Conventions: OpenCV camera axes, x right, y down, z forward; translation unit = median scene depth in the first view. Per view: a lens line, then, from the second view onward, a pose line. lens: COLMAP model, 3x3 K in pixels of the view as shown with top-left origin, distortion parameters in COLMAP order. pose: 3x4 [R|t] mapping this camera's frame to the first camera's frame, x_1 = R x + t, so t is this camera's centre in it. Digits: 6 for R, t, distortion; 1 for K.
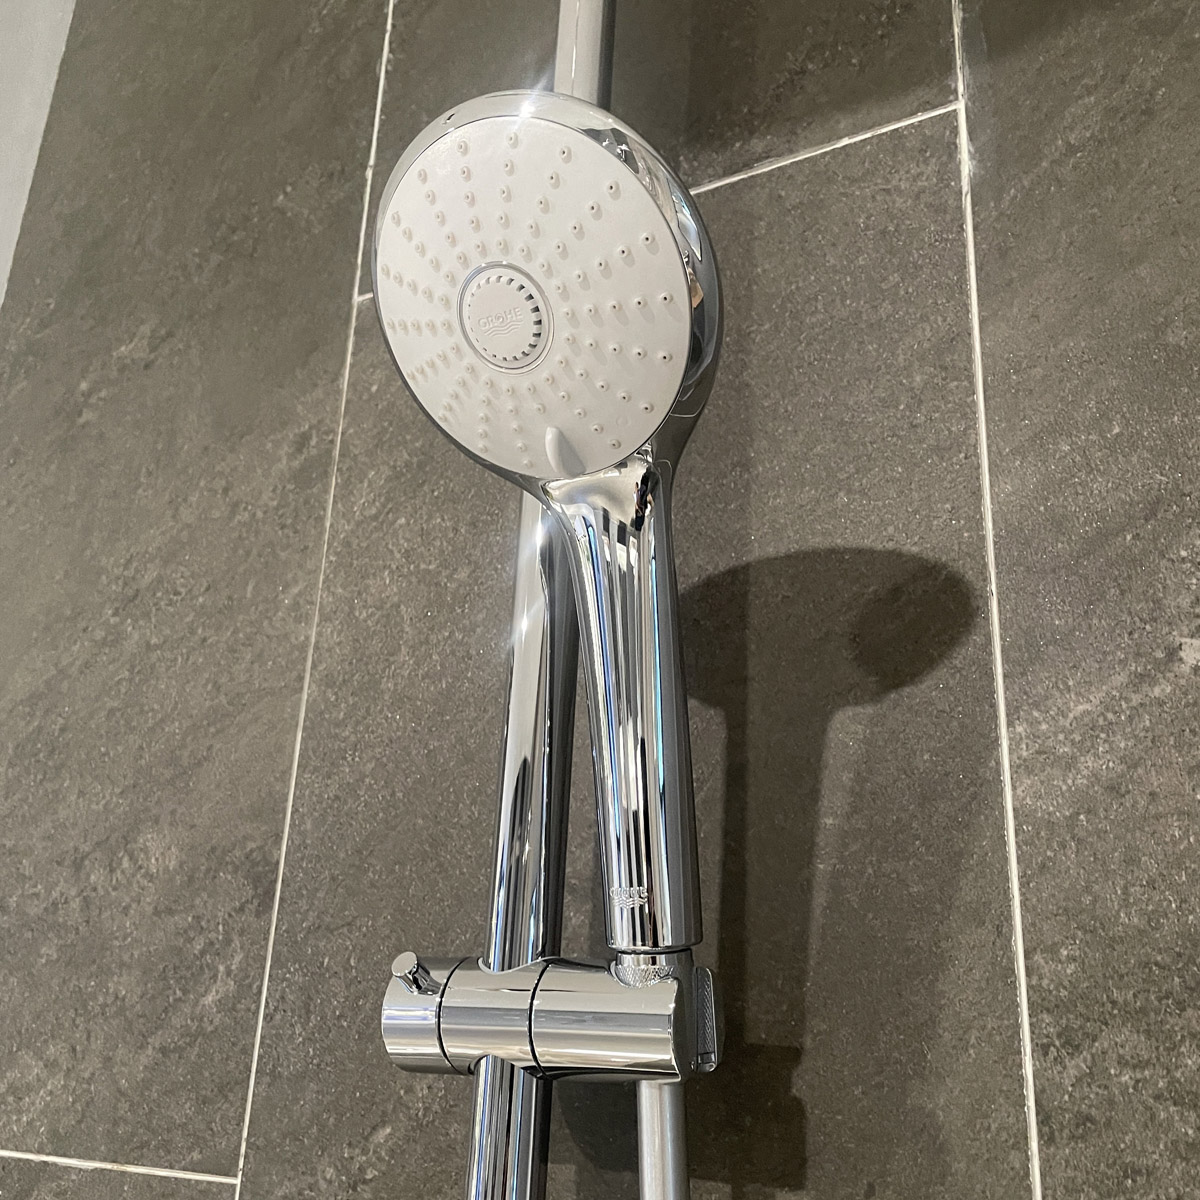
lens RADIAL K [[1224.8, 0, 605.4], [0, 1224.8, 617.0], [0, 0, 1]] dist [0.106043, -0.198315]
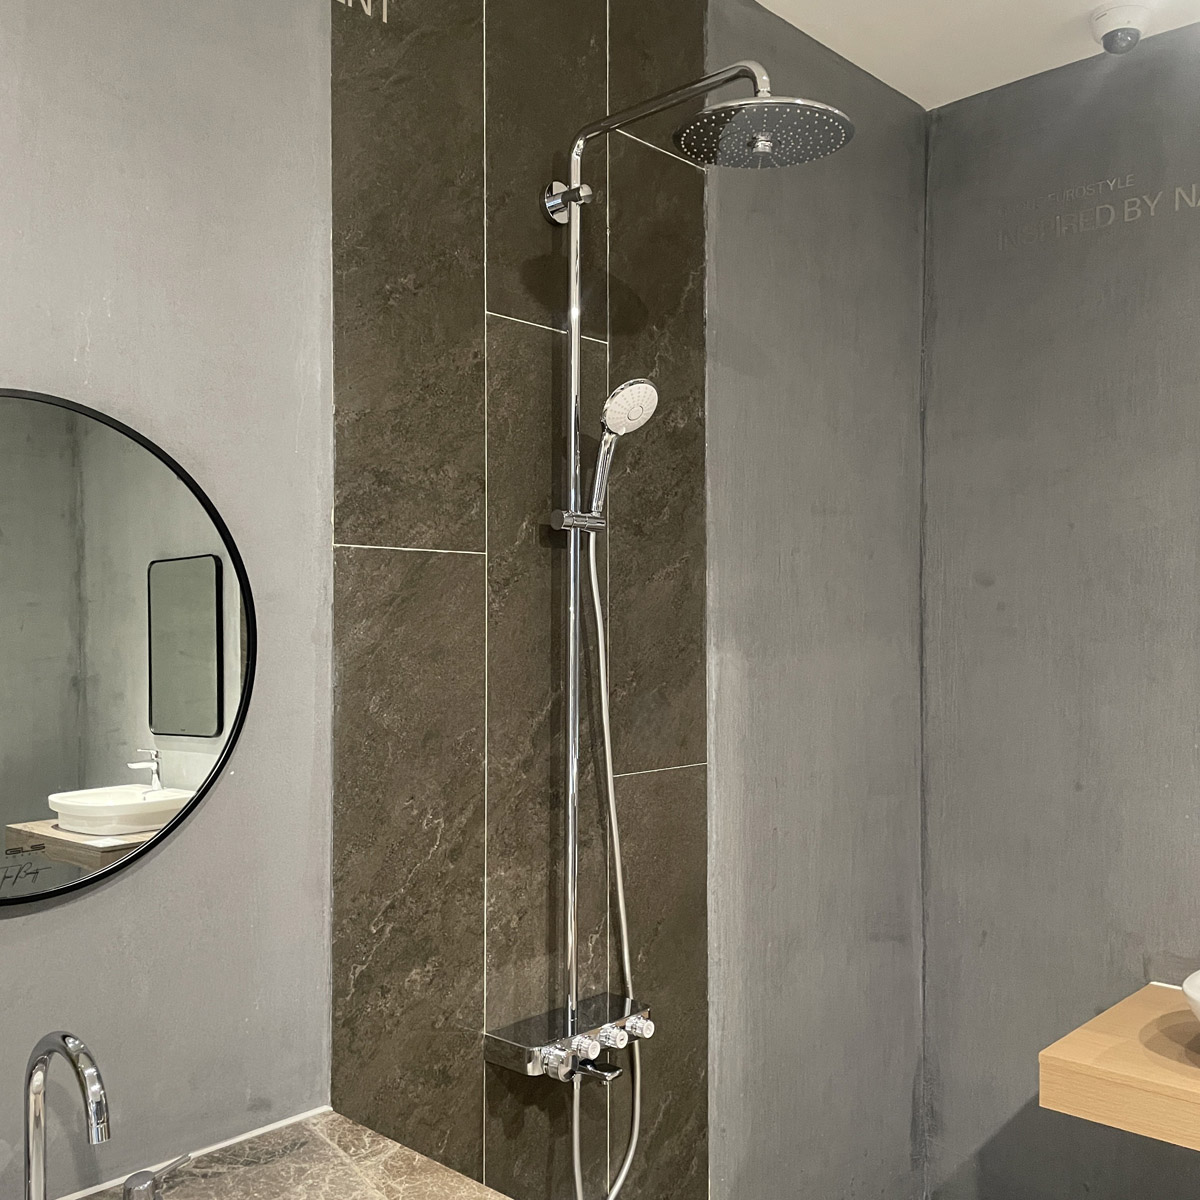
lens RADIAL K [[1224.8, 0, 605.4], [0, 1224.8, 617.0], [0, 0, 1]] dist [0.106043, -0.198315]
pose [[0.232132, -0.040633, 0.971835, -3.783089], [-0.322631, 0.939348, 0.116338, 0.027502], [-0.917619, -0.340550, 0.204943, -0.286780]]
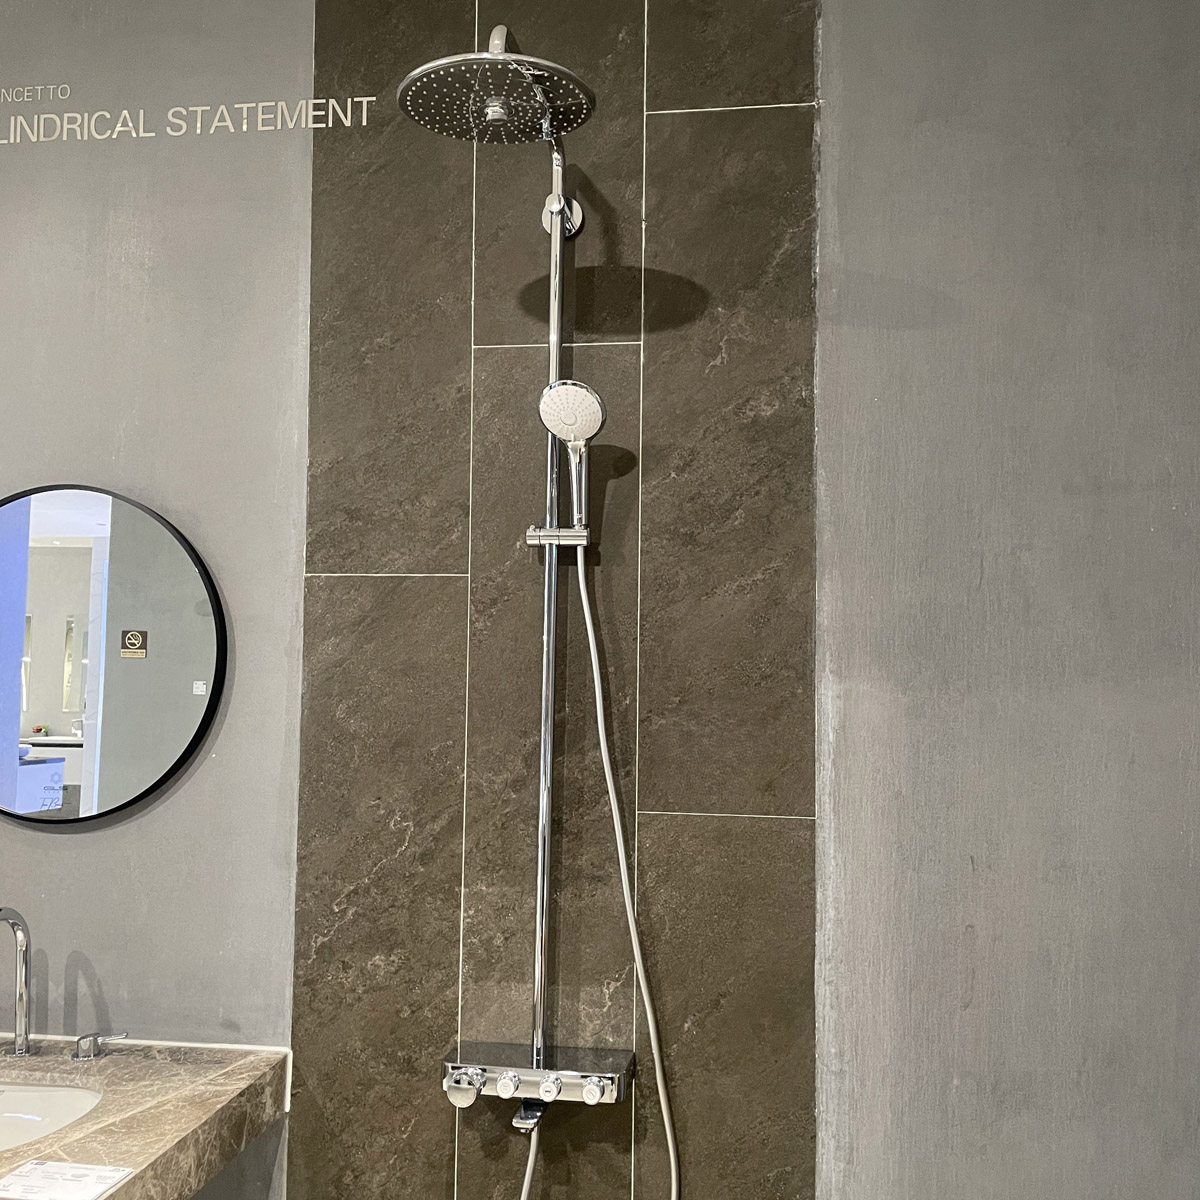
lens RADIAL K [[1224.8, 0, 605.4], [0, 1224.8, 617.0], [0, 0, 1]] dist [0.106043, -0.198315]
pose [[0.939992, -0.015201, 0.340858, -1.174594], [-0.089888, 0.952682, 0.290373, -0.642420], [-0.329143, -0.303587, 0.894147, -2.776122]]
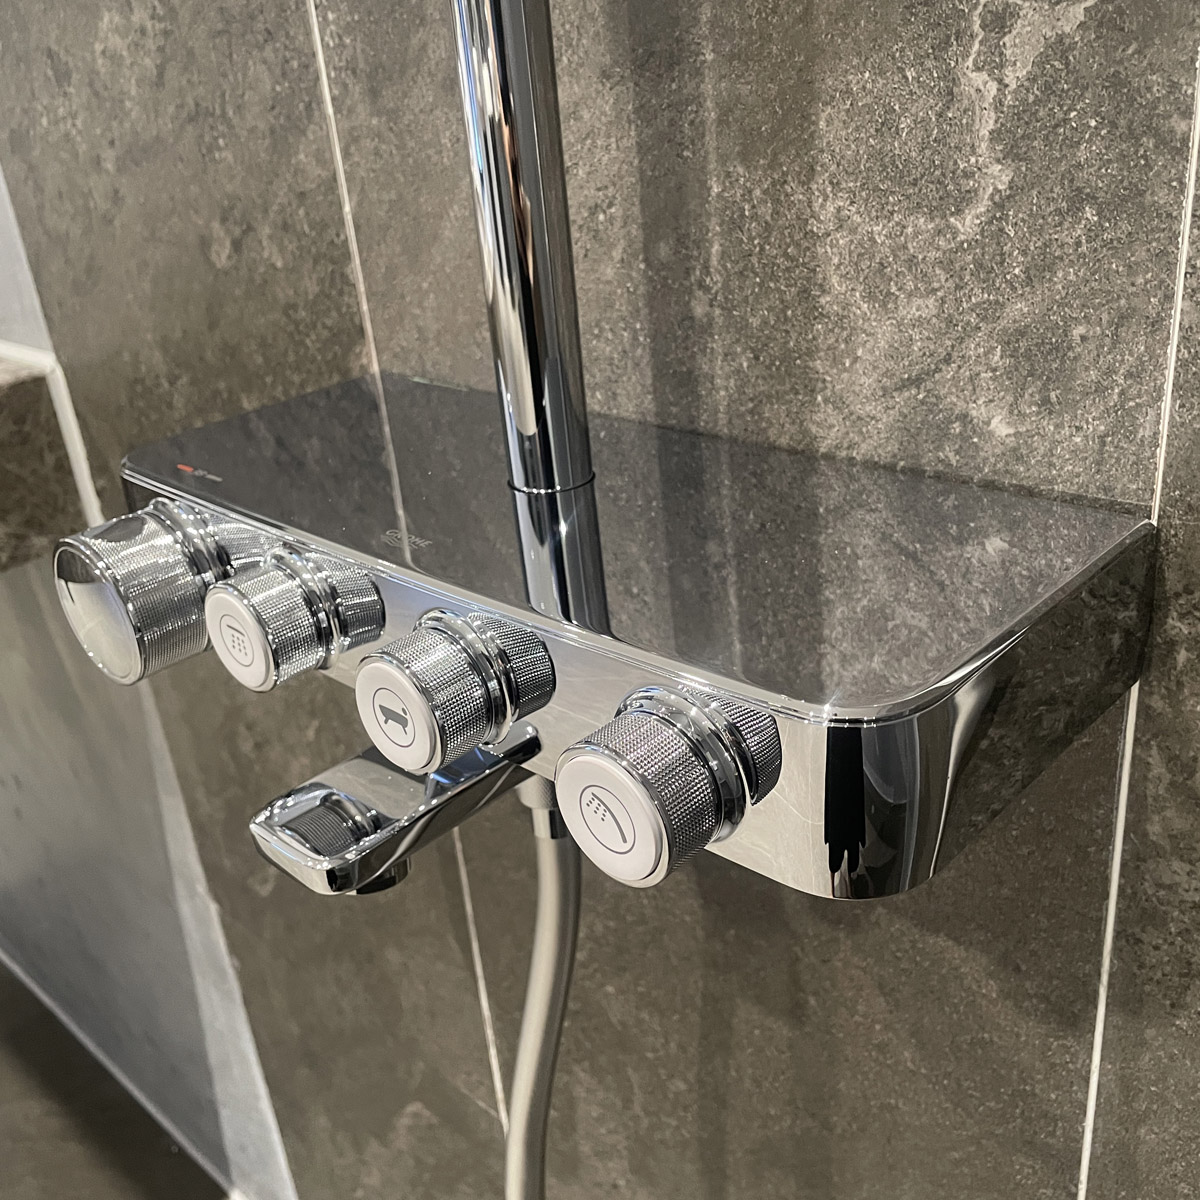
lens RADIAL K [[1224.8, 0, 605.4], [0, 1224.8, 617.0], [0, 0, 1]] dist [0.106043, -0.198315]
pose [[0.956000, -0.005388, -0.293318, 0.090856], [0.215845, 0.690059, 0.690818, 1.298311], [0.198684, -0.723733, 0.660859, -0.288290]]
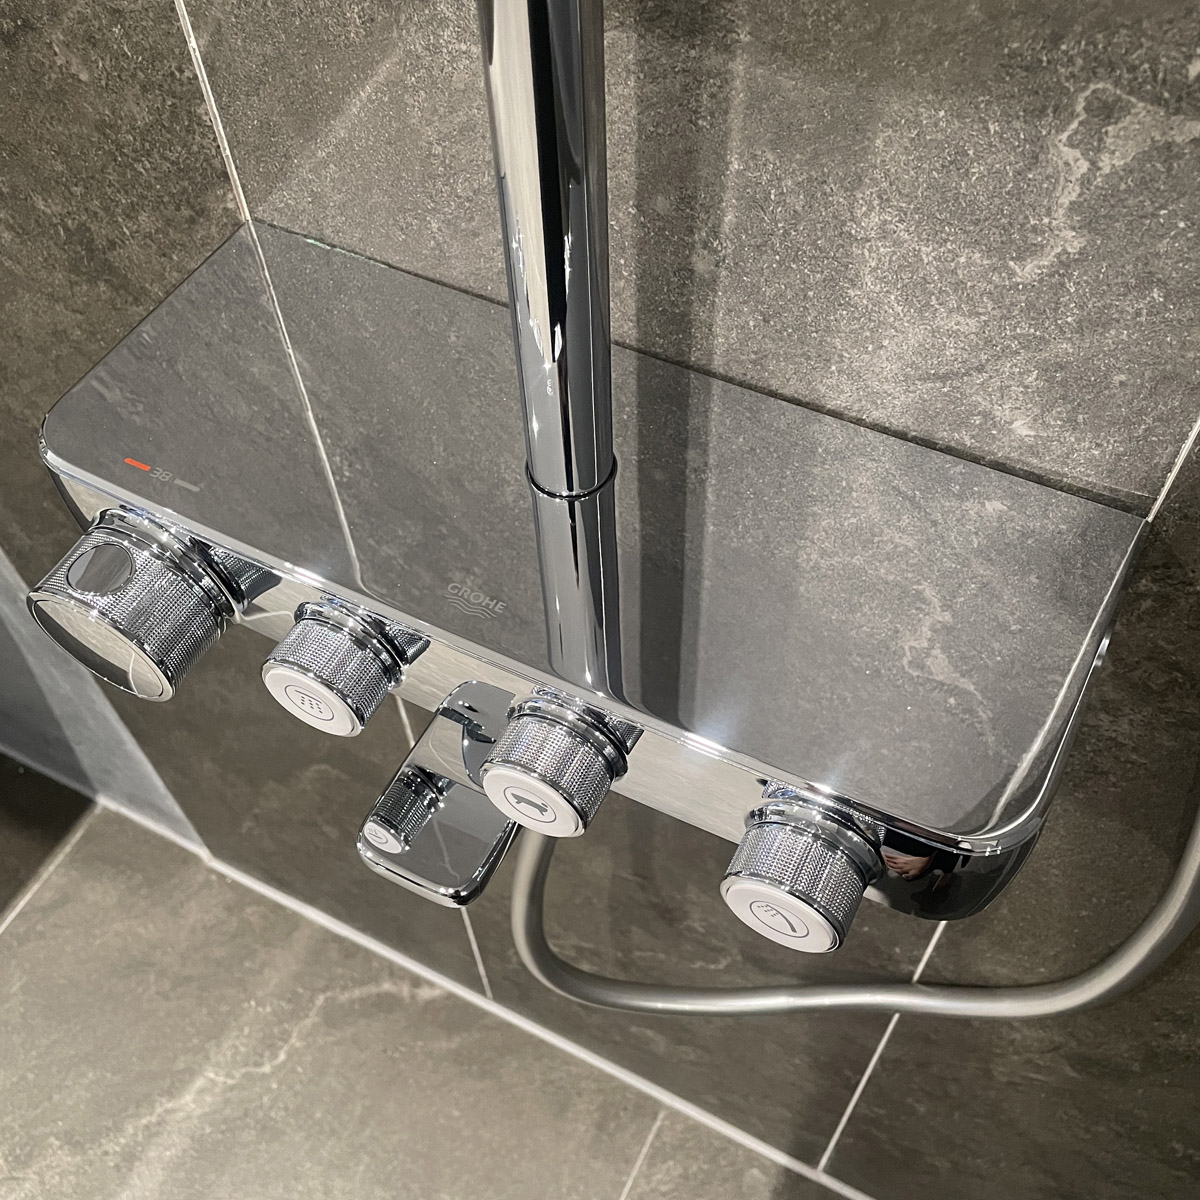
lens RADIAL K [[1224.8, 0, 605.4], [0, 1224.8, 617.0], [0, 0, 1]] dist [0.106043, -0.198315]
pose [[0.997290, -0.057496, -0.045906, -0.081288], [0.059311, 0.259078, 0.964034, 1.095360], [-0.043535, -0.964144, 0.261786, -0.059330]]
